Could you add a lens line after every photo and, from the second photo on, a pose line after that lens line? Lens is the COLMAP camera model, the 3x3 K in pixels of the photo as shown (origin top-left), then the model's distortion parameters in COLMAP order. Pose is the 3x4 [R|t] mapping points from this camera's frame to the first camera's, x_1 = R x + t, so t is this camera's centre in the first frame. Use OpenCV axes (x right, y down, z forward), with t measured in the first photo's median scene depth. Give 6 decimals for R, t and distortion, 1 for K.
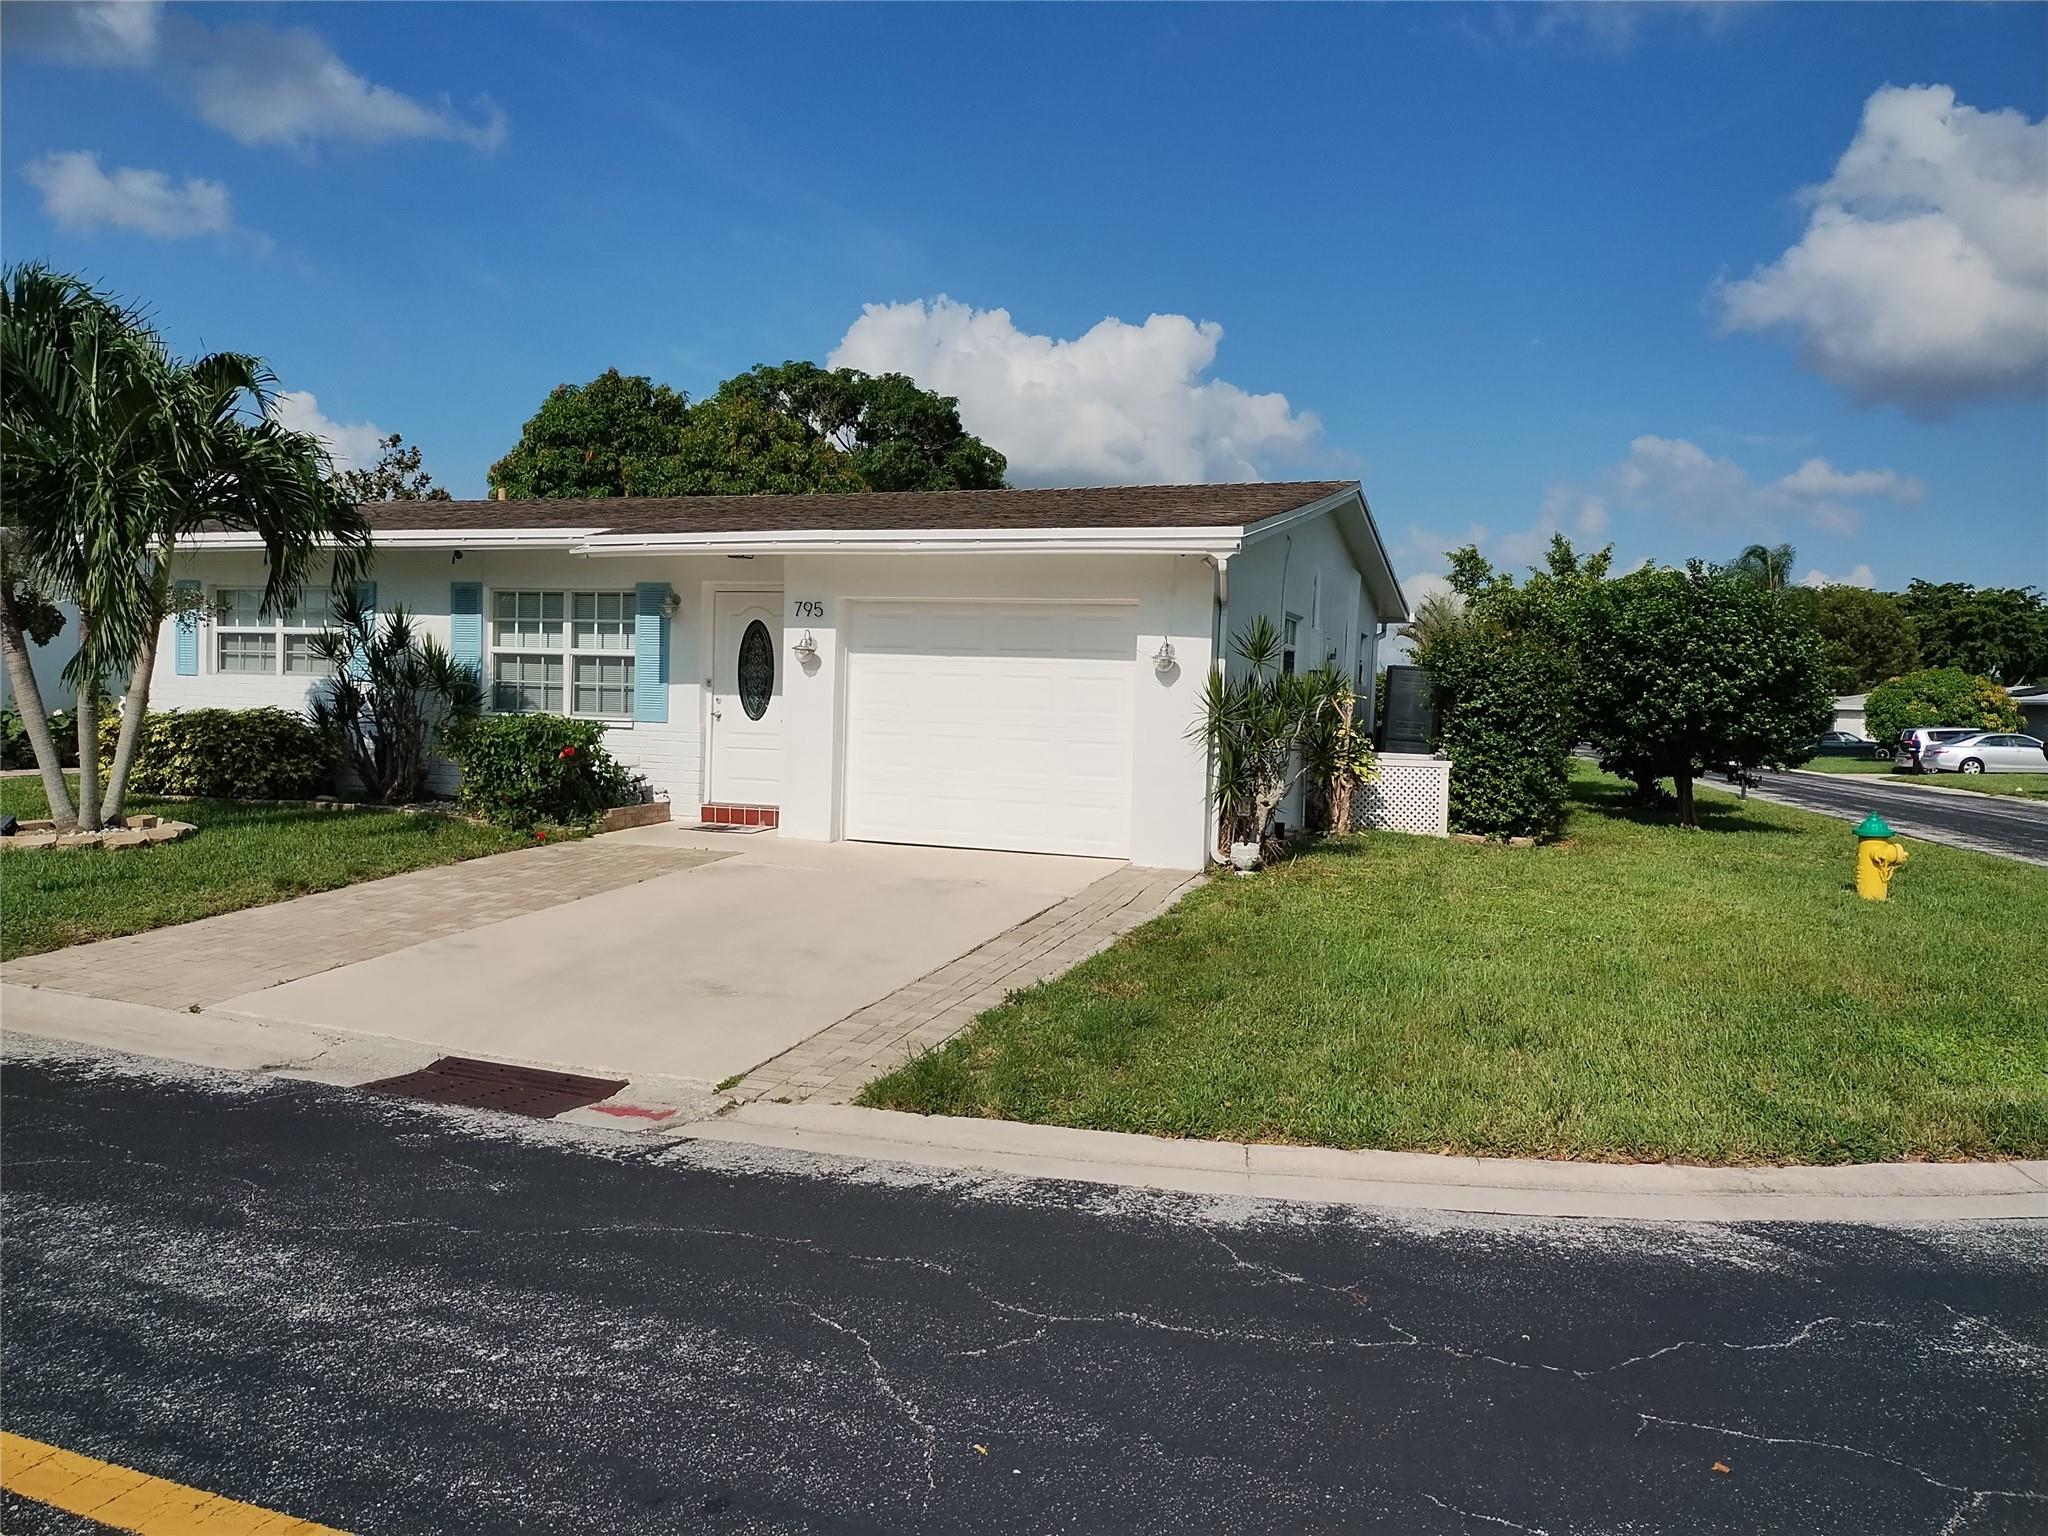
lens RADIAL K [[1491.9, 0, 1024.0], [0, 1491.9, 768.0], [0, 0, 1]] dist [0.004493, 0.004270]
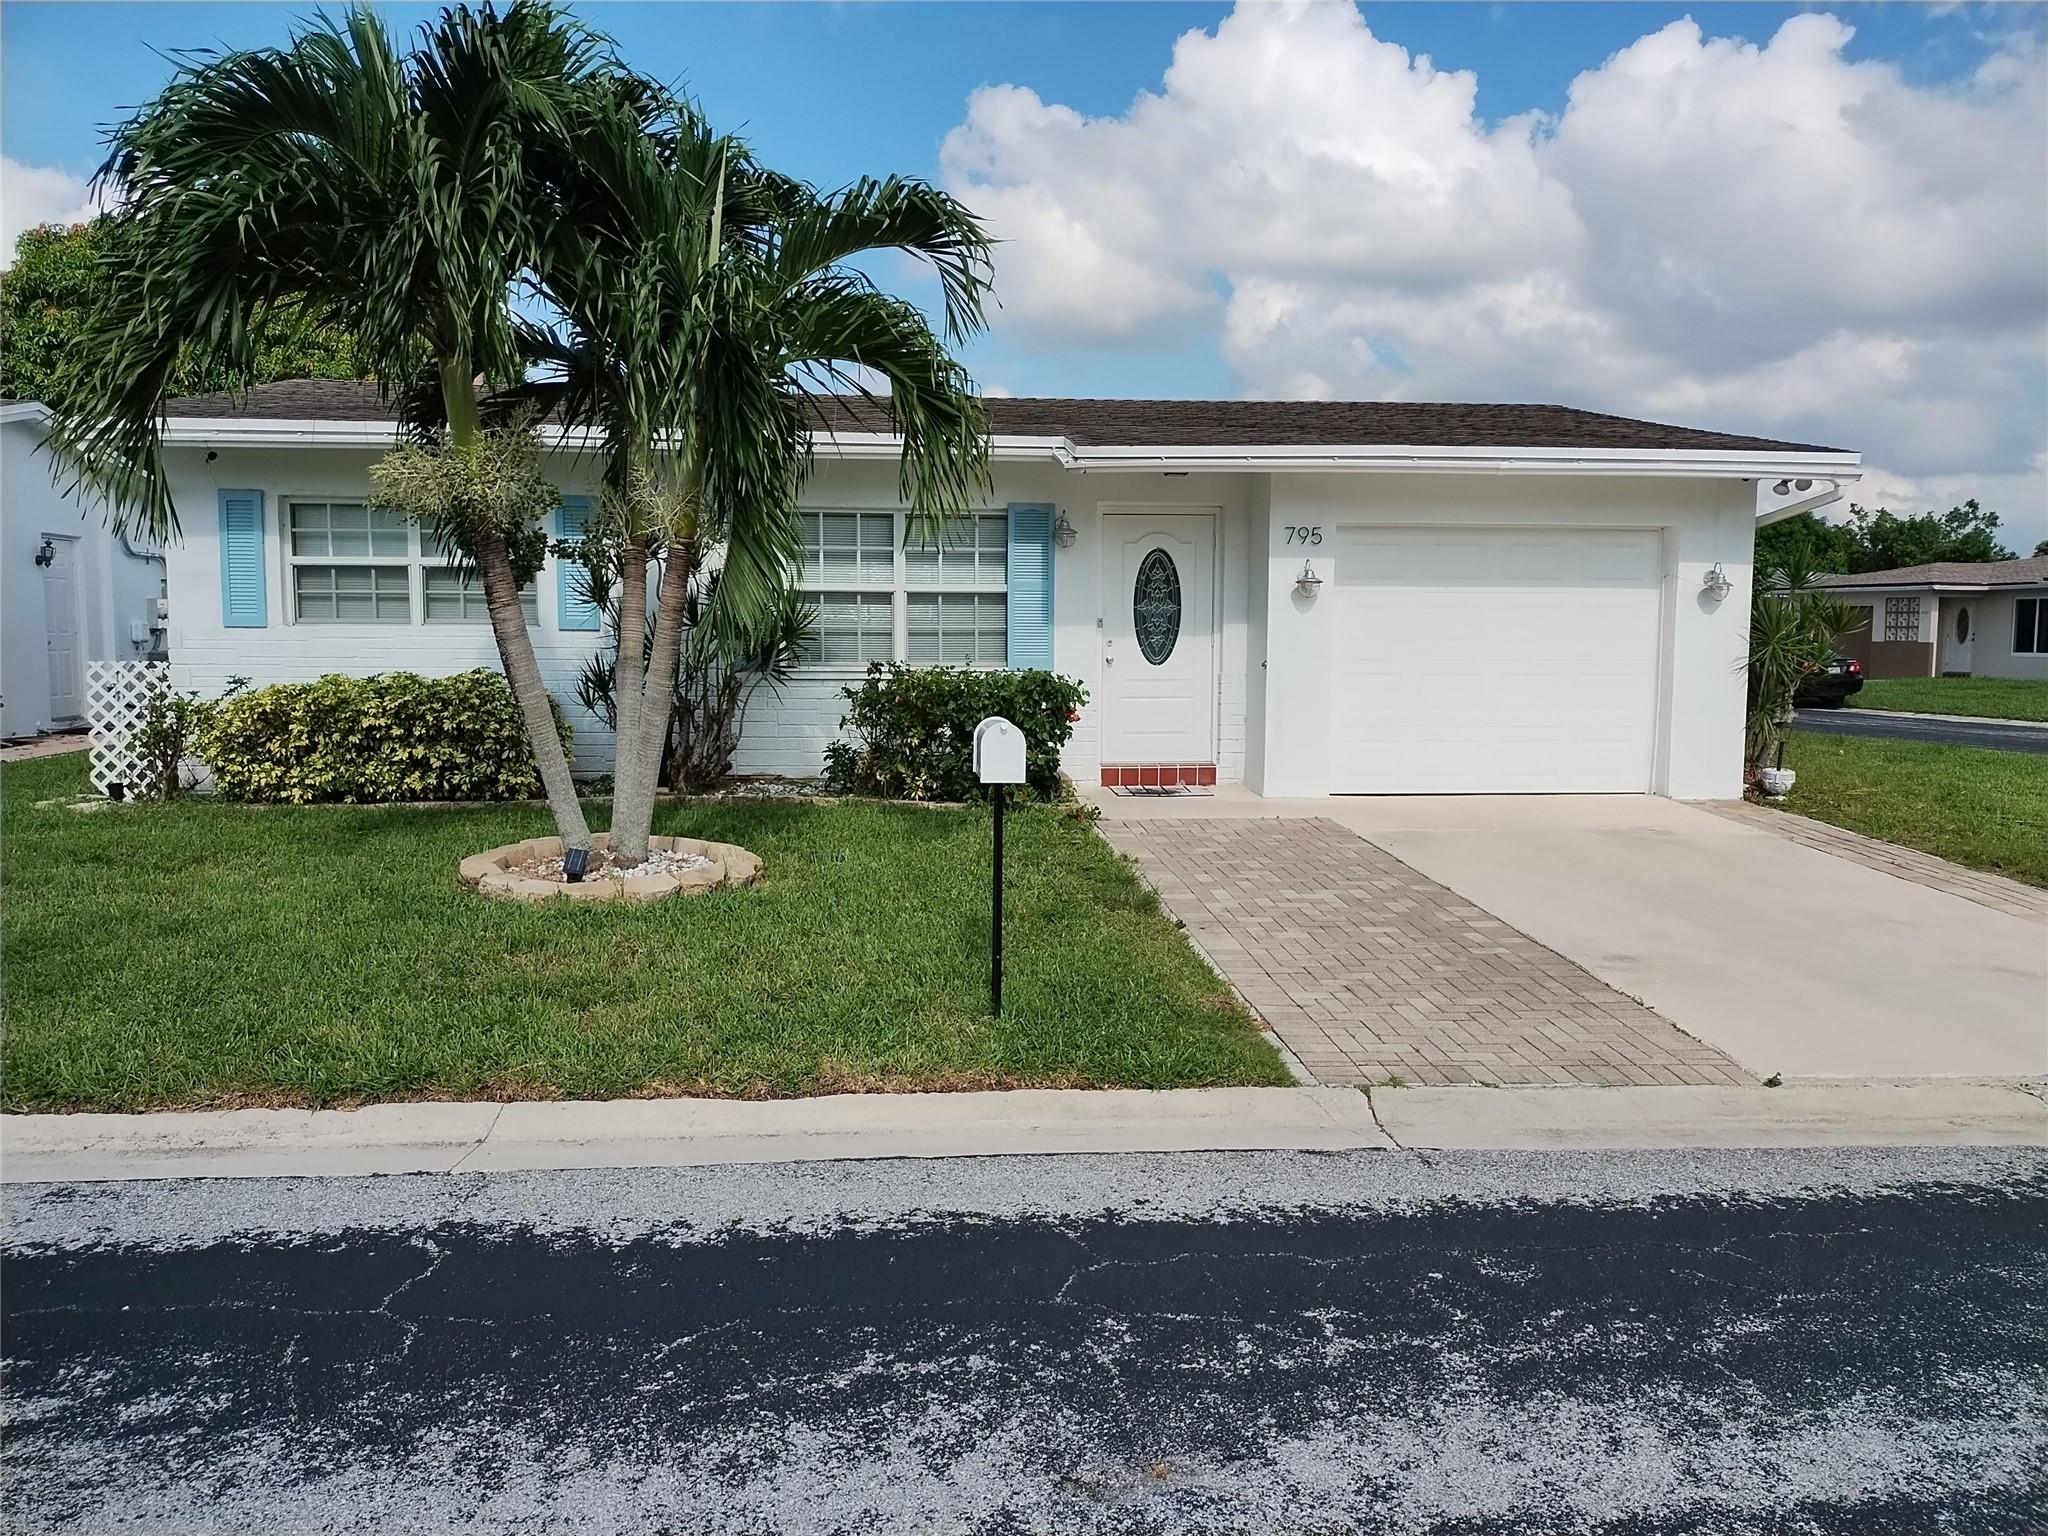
lens RADIAL K [[1491.9, 0, 1024.0], [0, 1491.9, 768.0], [0, 0, 1]] dist [0.004493, 0.004270]
pose [[0.898188, -0.066930, 0.434487, -0.602433], [0.041212, 0.996809, 0.068356, -0.032807], [-0.437676, -0.043490, 0.898081, 0.242105]]
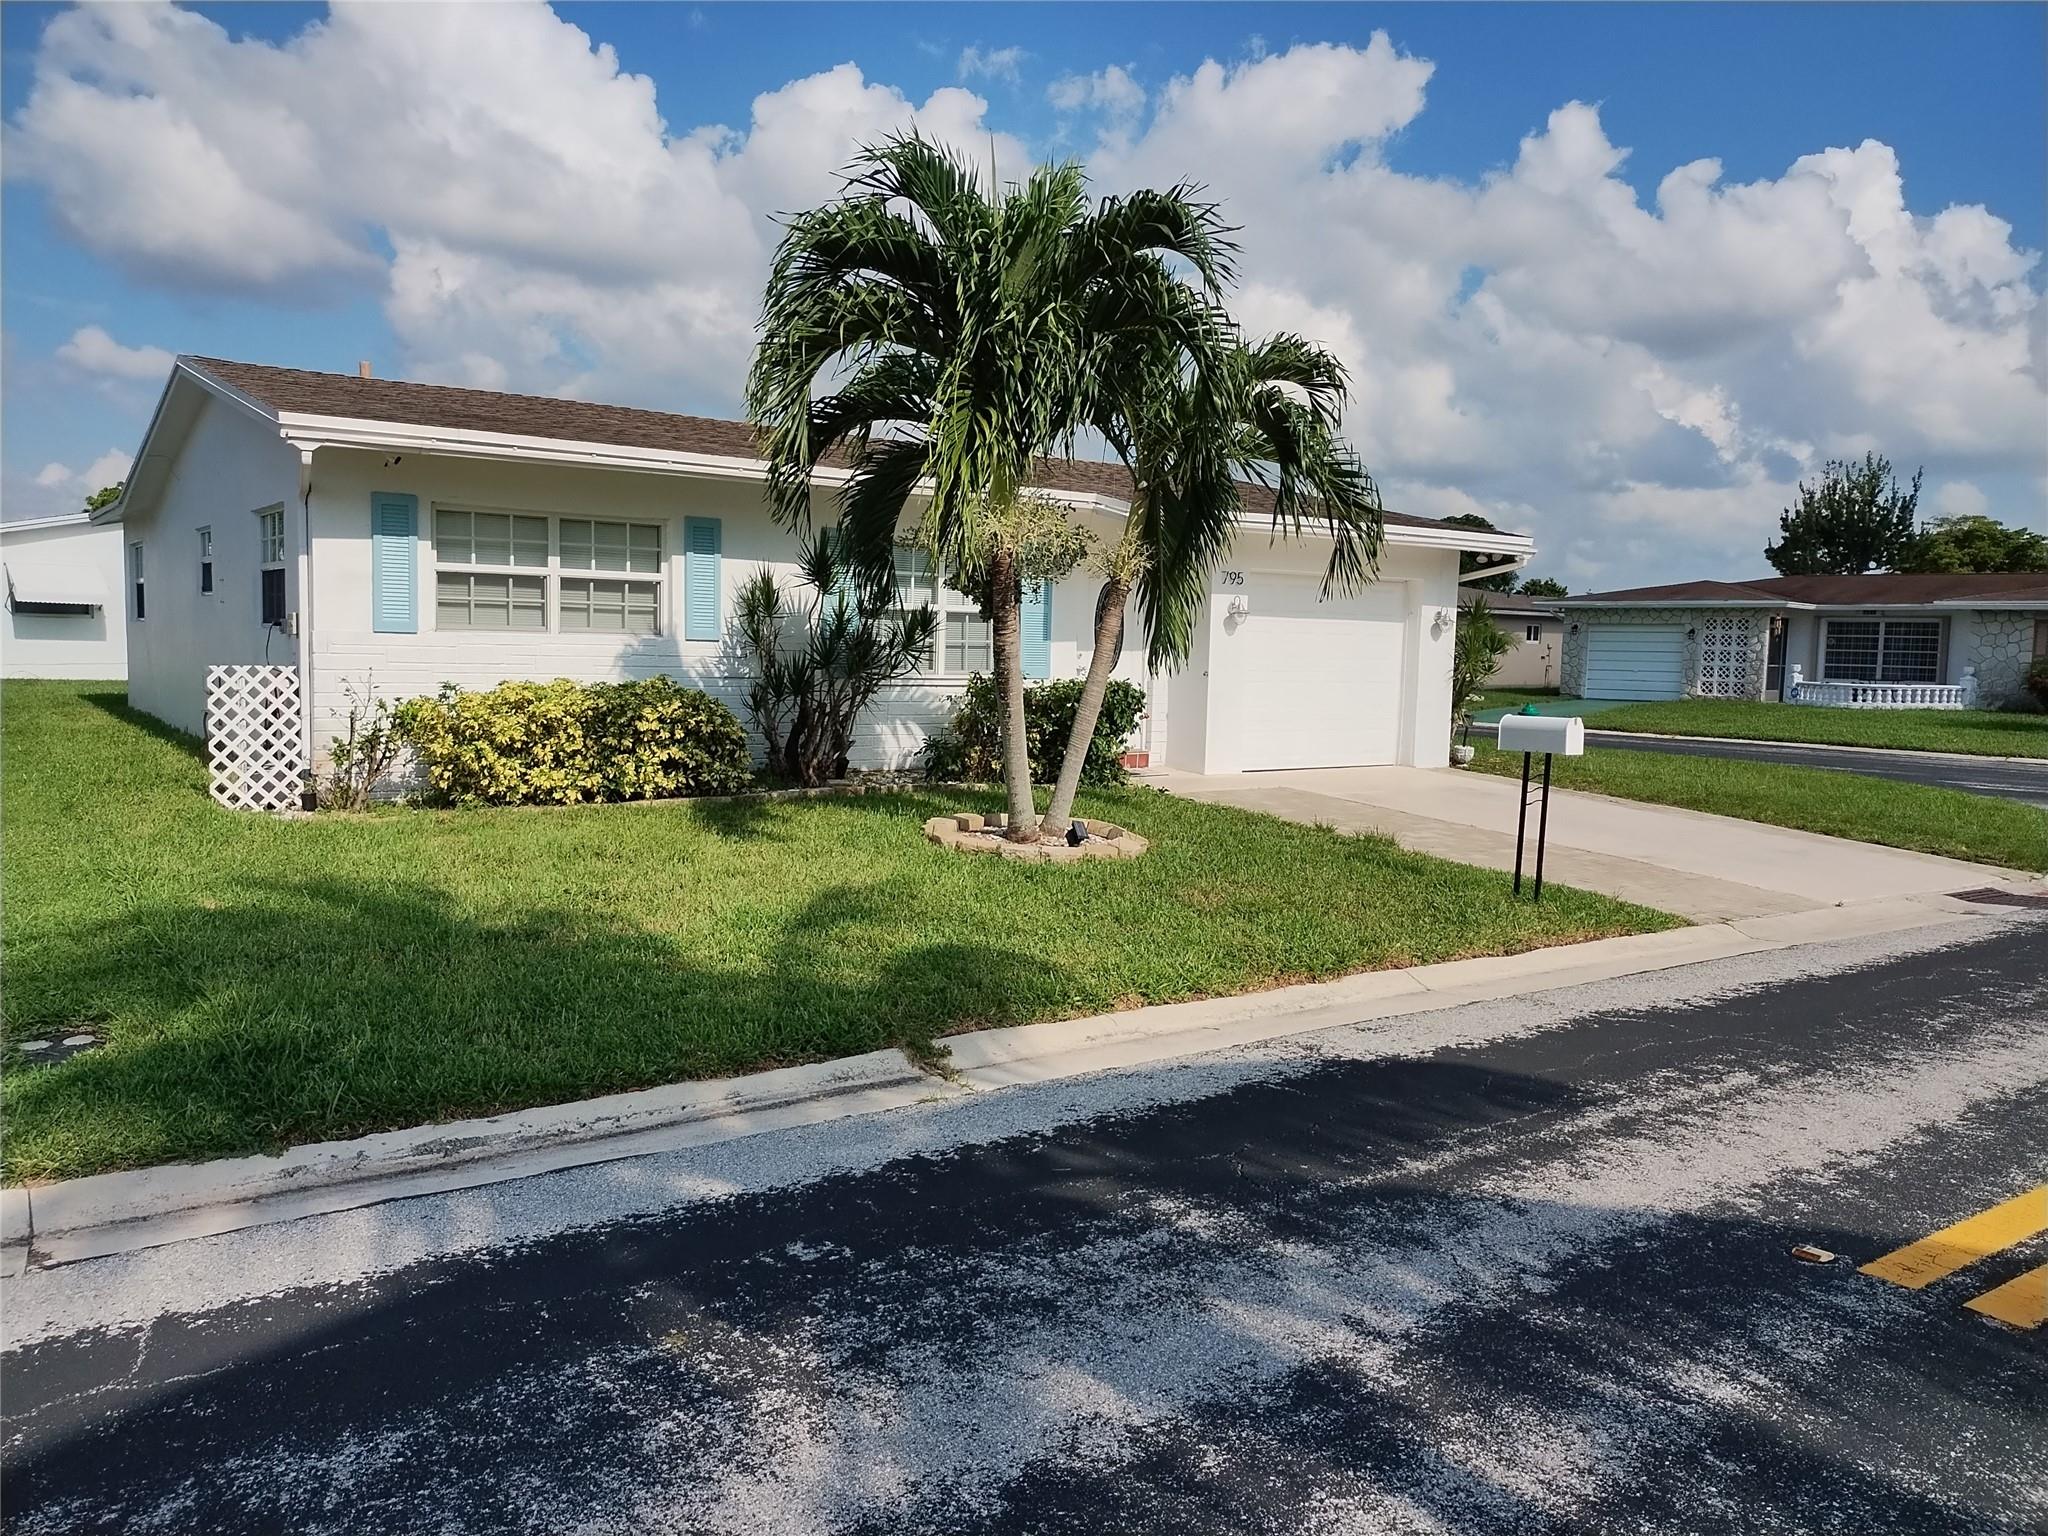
lens RADIAL K [[1473.7, 0, 1024.0], [0, 1473.7, 768.0], [0, 0, 1]] dist [0.066885, -0.028628]
pose [[0.566200, -0.089482, 0.819396, -1.071765], [0.027761, 0.995596, 0.089542, -0.059548], [-0.823800, -0.027951, 0.566191, 0.417973]]
